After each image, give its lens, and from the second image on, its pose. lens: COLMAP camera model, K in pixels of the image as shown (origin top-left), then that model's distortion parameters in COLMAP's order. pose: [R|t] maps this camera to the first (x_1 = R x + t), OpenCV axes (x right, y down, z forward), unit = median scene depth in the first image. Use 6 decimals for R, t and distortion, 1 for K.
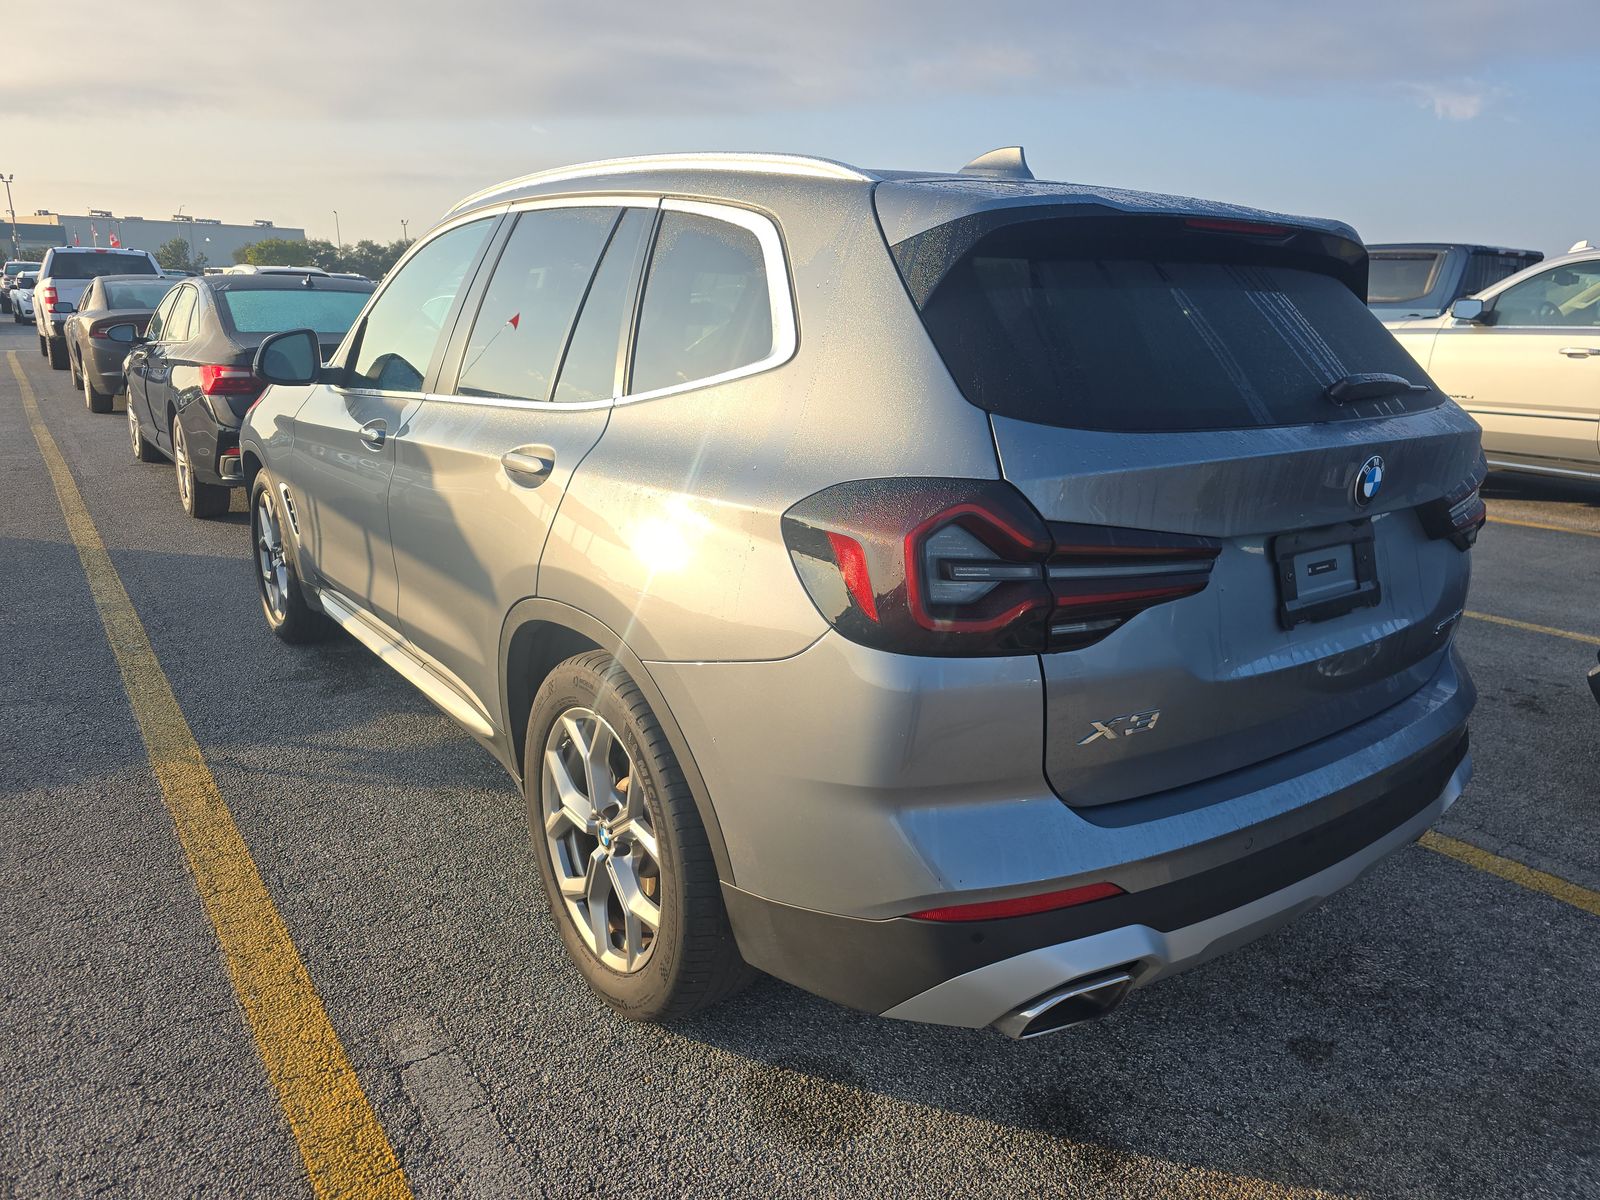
lens RADIAL K [[1078.0, 0, 800.0], [0, 1078.0, 600.0], [0, 0, 1]] dist [0.055428, -0.042884]
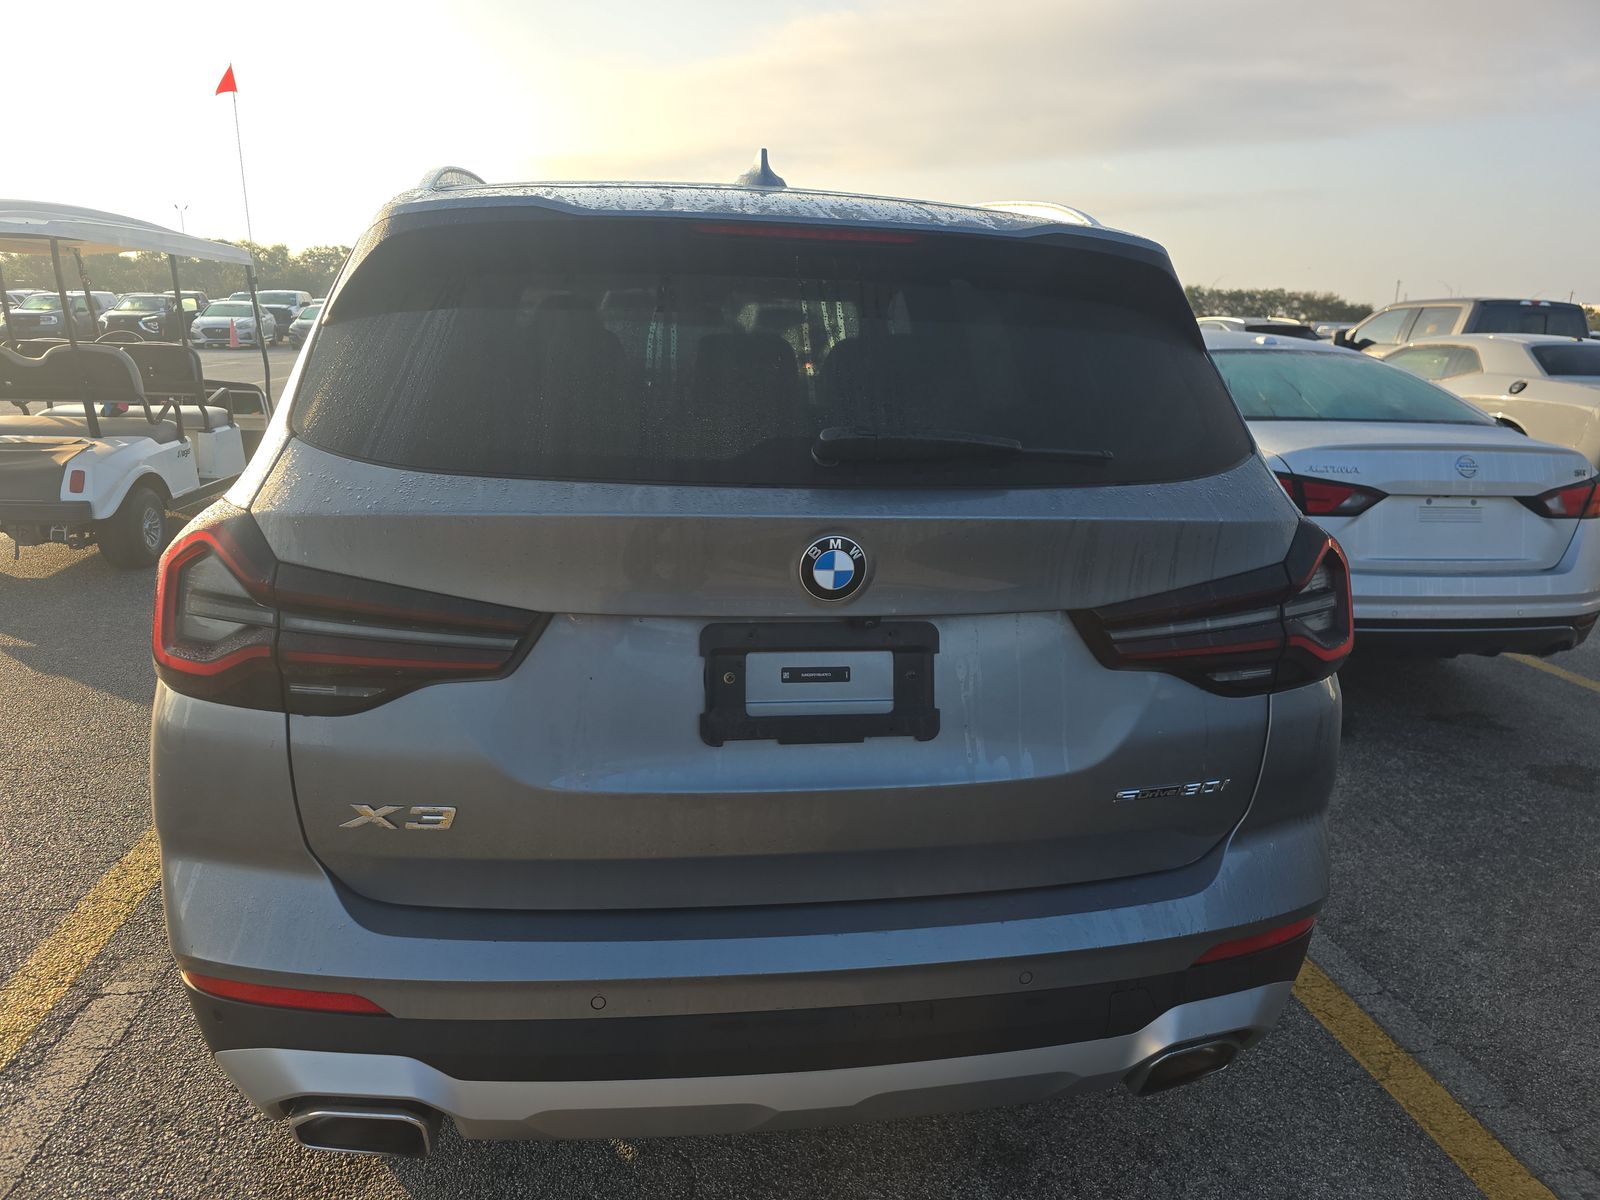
lens RADIAL K [[1078.0, 0, 800.0], [0, 1078.0, 600.0], [0, 0, 1]] dist [0.055428, -0.042884]
pose [[0.899145, 0.127440, -0.418685, 0.857412], [-0.139947, 0.990159, 0.000844, -0.089199], [0.414672, 0.057834, 0.908131, 0.332027]]
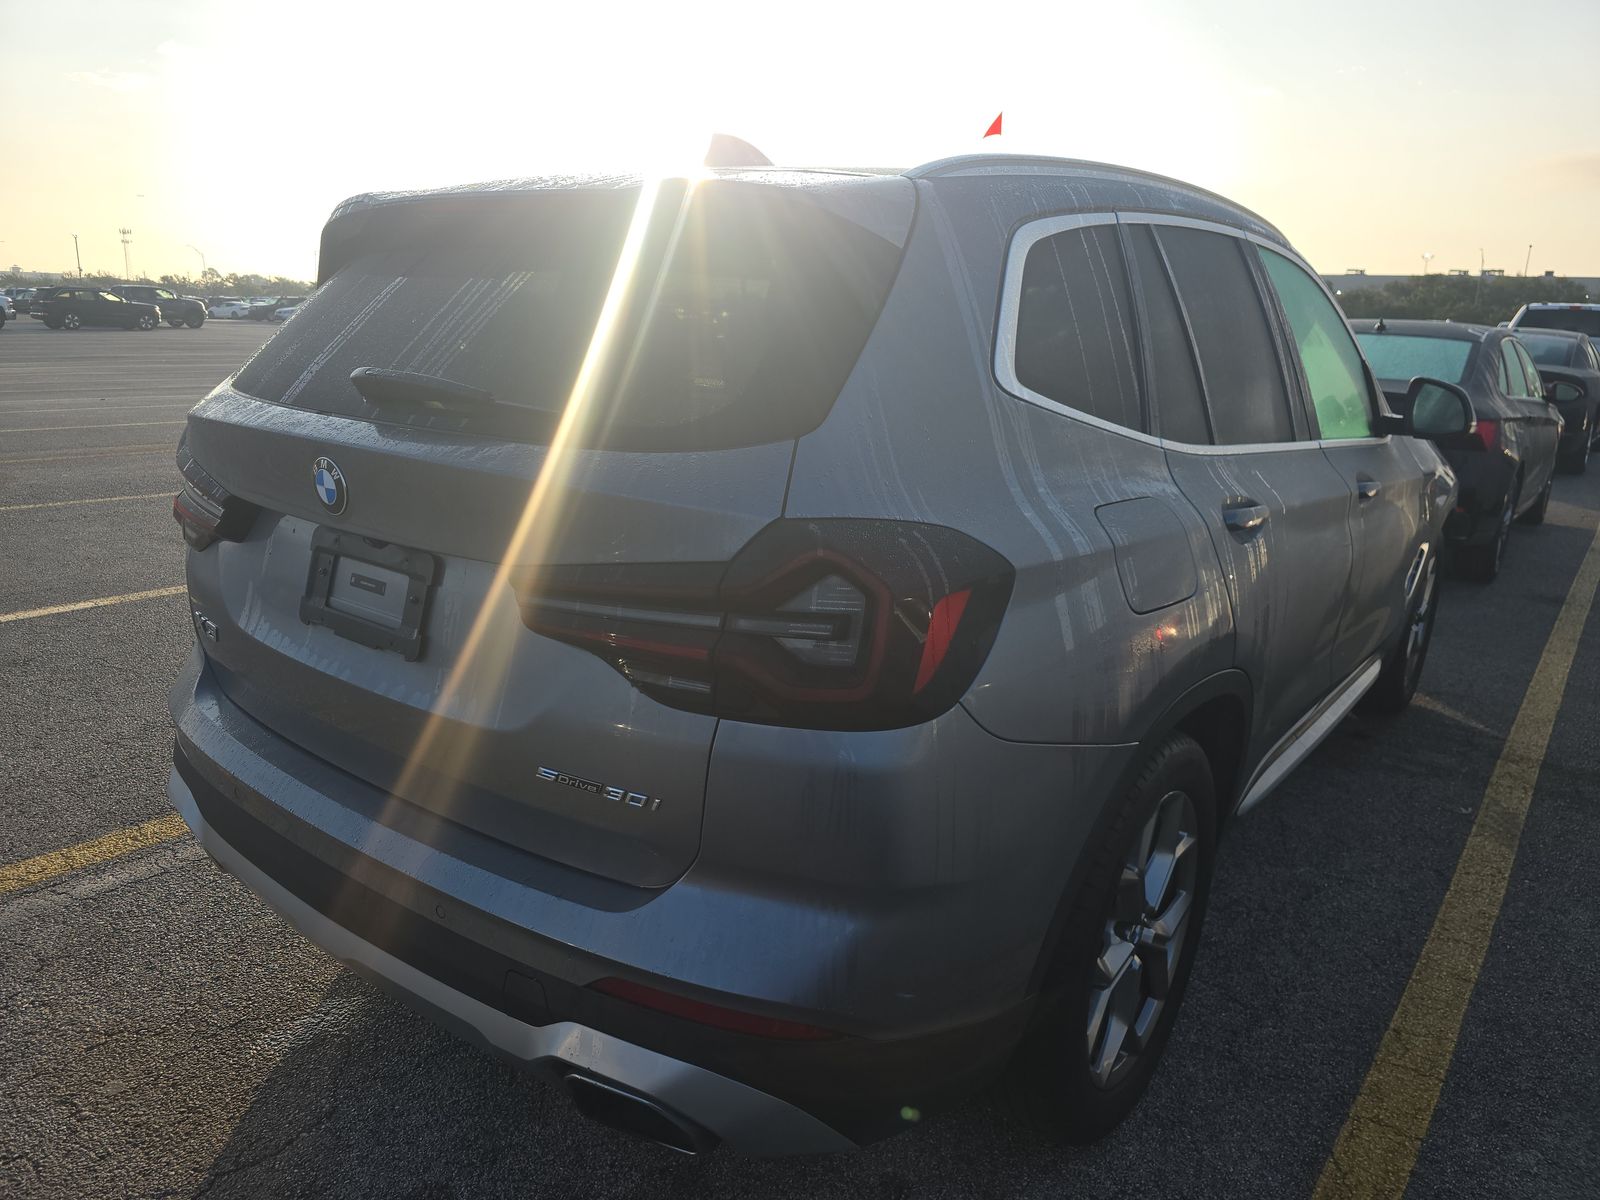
lens RADIAL K [[1078.0, 0, 800.0], [0, 1078.0, 600.0], [0, 0, 1]] dist [0.055428, -0.042884]
pose [[0.313370, 0.242764, -0.918077, 1.538908], [-0.285662, 0.946092, 0.152666, -0.277172], [0.905647, 0.214418, 0.365825, 1.095861]]
